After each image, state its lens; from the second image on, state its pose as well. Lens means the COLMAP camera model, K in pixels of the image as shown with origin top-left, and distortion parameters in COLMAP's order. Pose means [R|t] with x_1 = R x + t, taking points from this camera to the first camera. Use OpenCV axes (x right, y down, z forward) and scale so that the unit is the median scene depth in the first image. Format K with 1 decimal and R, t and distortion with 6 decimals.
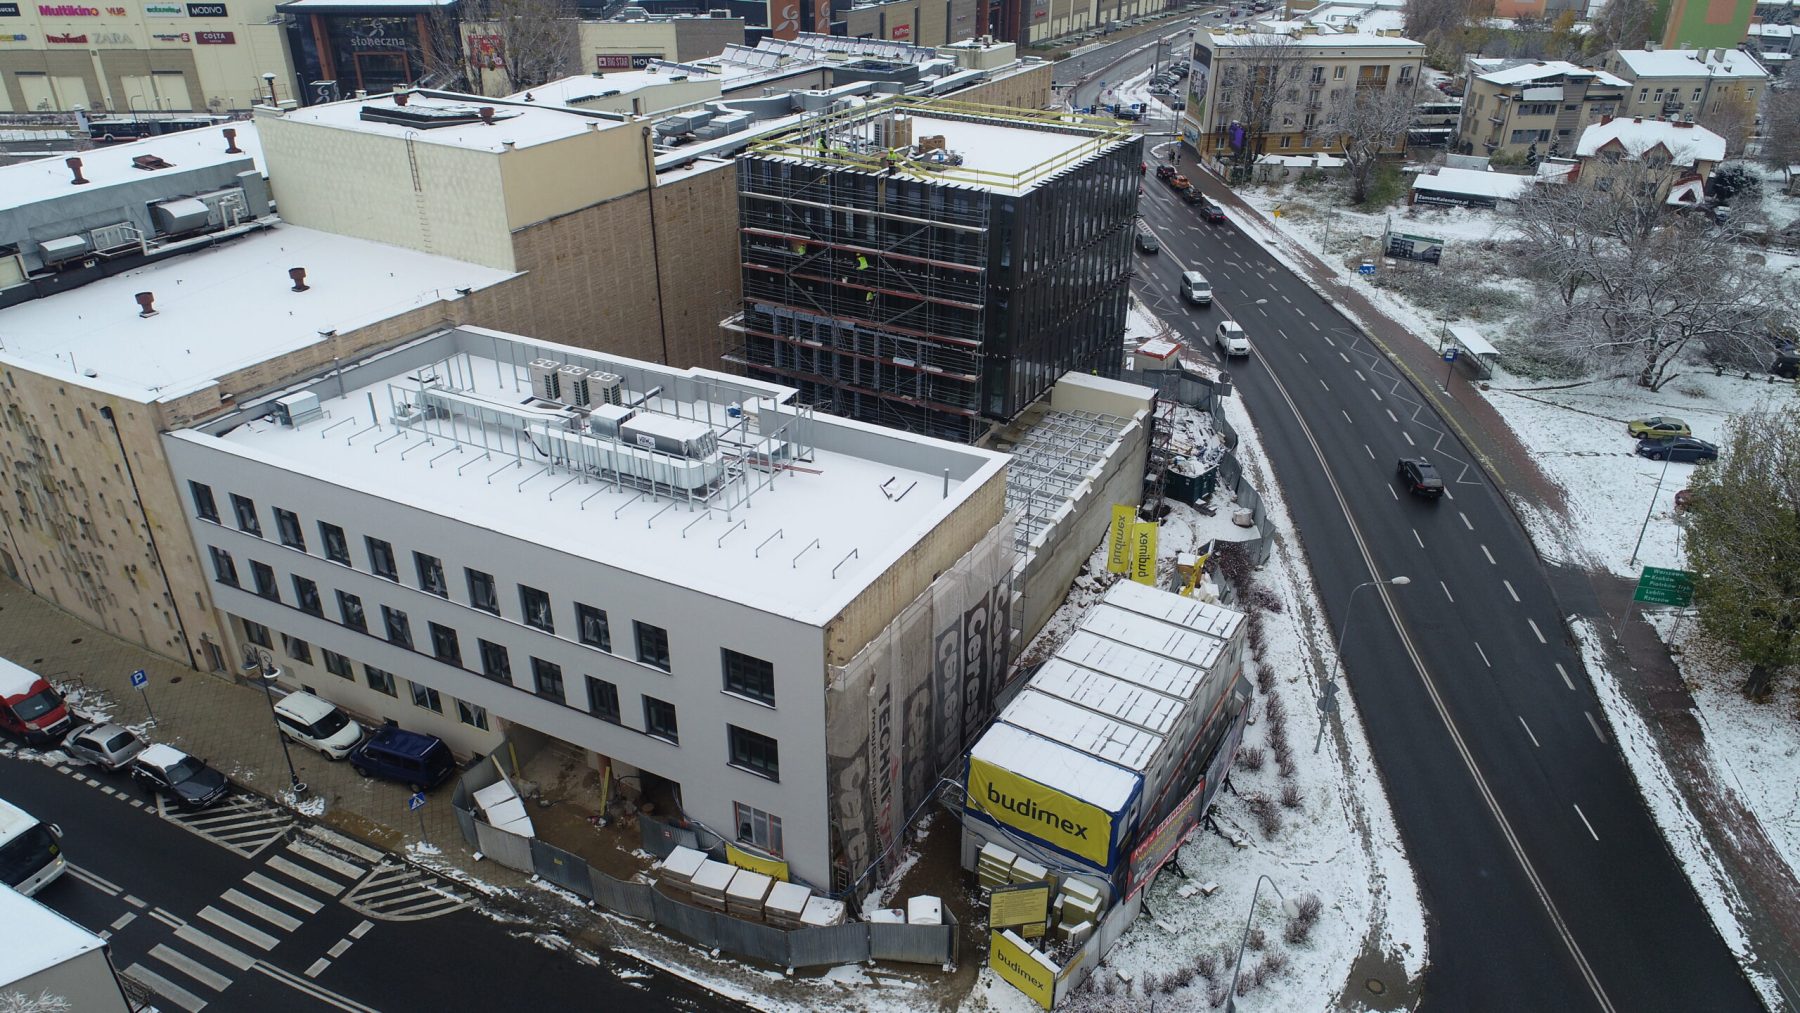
lens RADIAL K [[1209.7, 0, 904.4], [0, 1209.7, 506.1], [0, 0, 1]] dist [-0.004493, -0.000758]
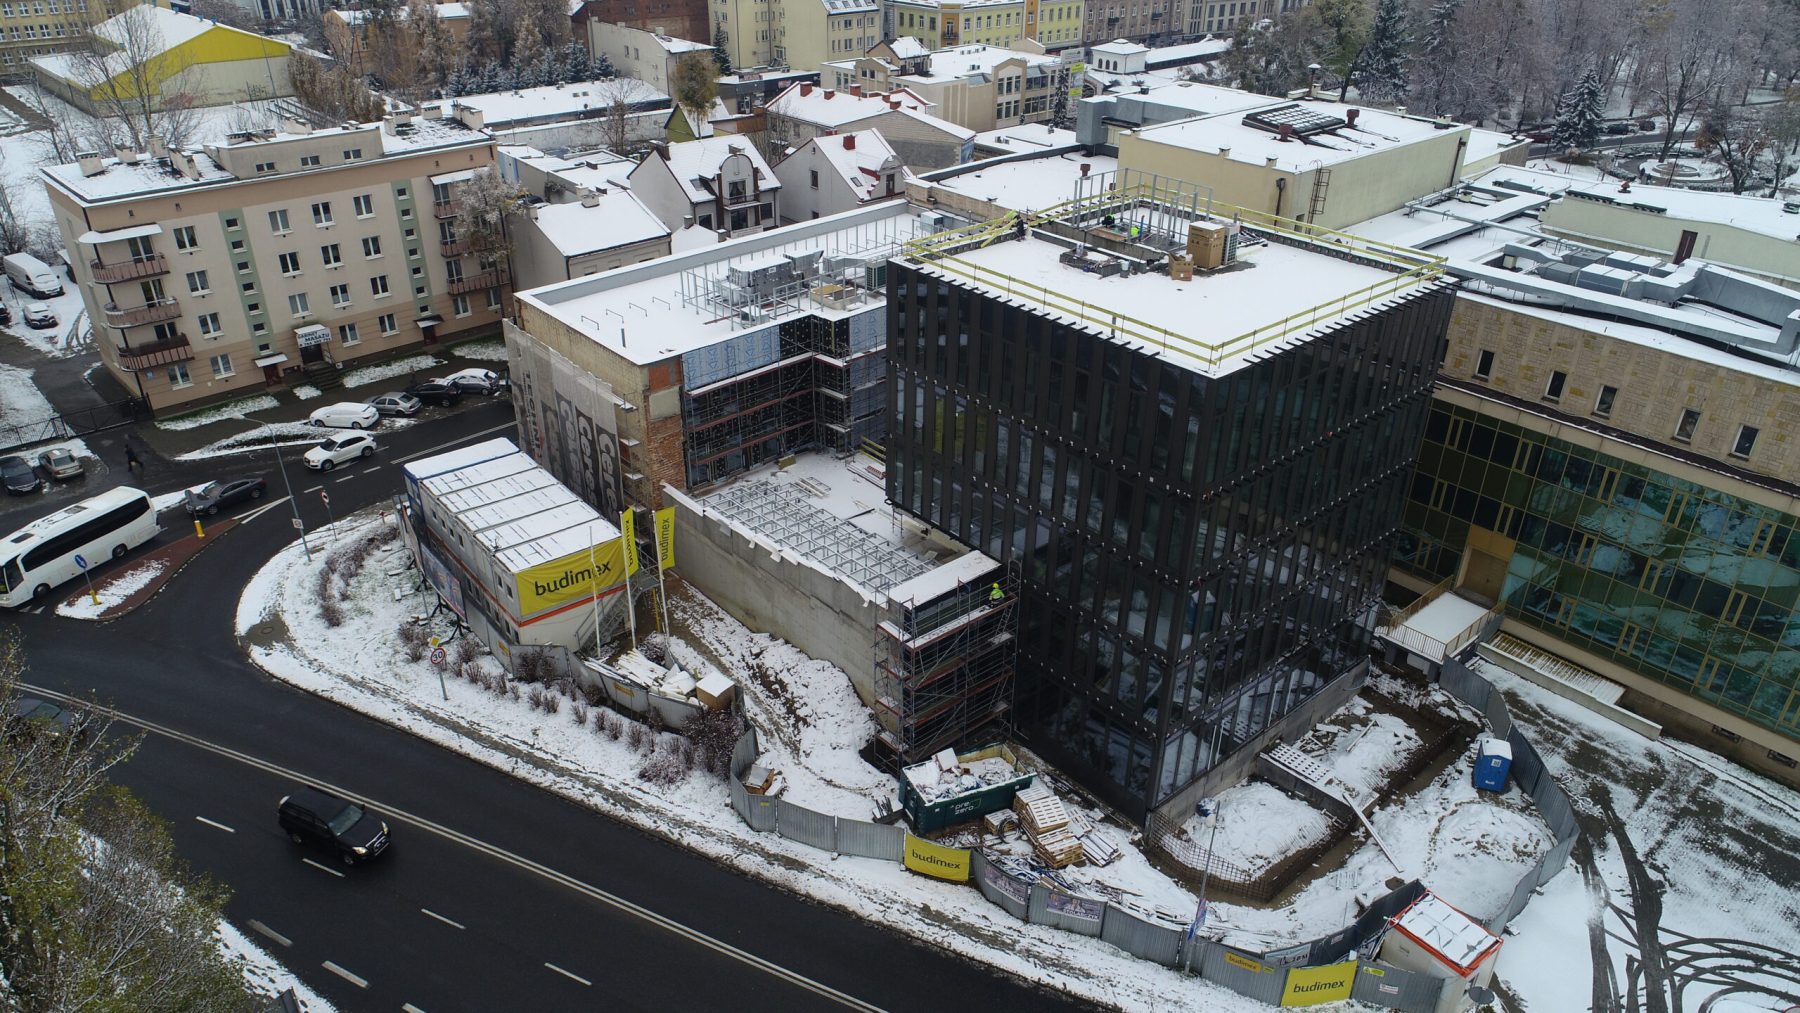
lens RADIAL K [[1209.7, 0, 901.7], [0, 1209.7, 506.7], [0, 0, 1]] dist [-0.004493, -0.000758]
pose [[-0.333392, 0.445094, -0.831108, 0.983424], [-0.457237, 0.694596, 0.555402, -0.675772], [0.824490, 0.565180, -0.028059, 1.212081]]
